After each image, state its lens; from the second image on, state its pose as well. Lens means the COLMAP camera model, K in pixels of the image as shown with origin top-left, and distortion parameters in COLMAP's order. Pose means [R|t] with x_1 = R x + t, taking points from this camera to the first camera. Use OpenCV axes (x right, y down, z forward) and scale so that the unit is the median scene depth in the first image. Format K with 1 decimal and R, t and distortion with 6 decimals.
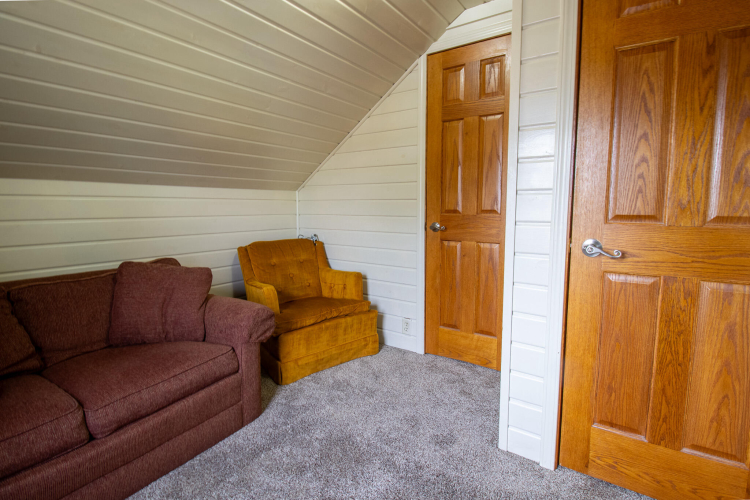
lens RADIAL K [[357.1, 0, 376.6], [0, 357.1, 244.3], [0, 0, 1]] dist [-0.000816, -0.010606]
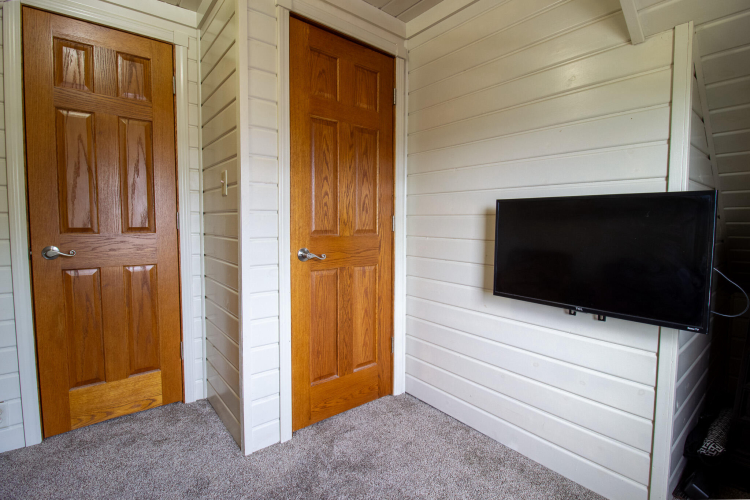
lens RADIAL K [[357.1, 0, 376.6], [0, 357.1, 244.3], [0, 0, 1]] dist [-0.000816, -0.010606]
pose [[0.274120, -0.054601, 0.960144, -0.632193], [0.099845, 0.994607, 0.028055, -0.039222], [-0.956498, 0.088175, 0.278094, 0.358784]]
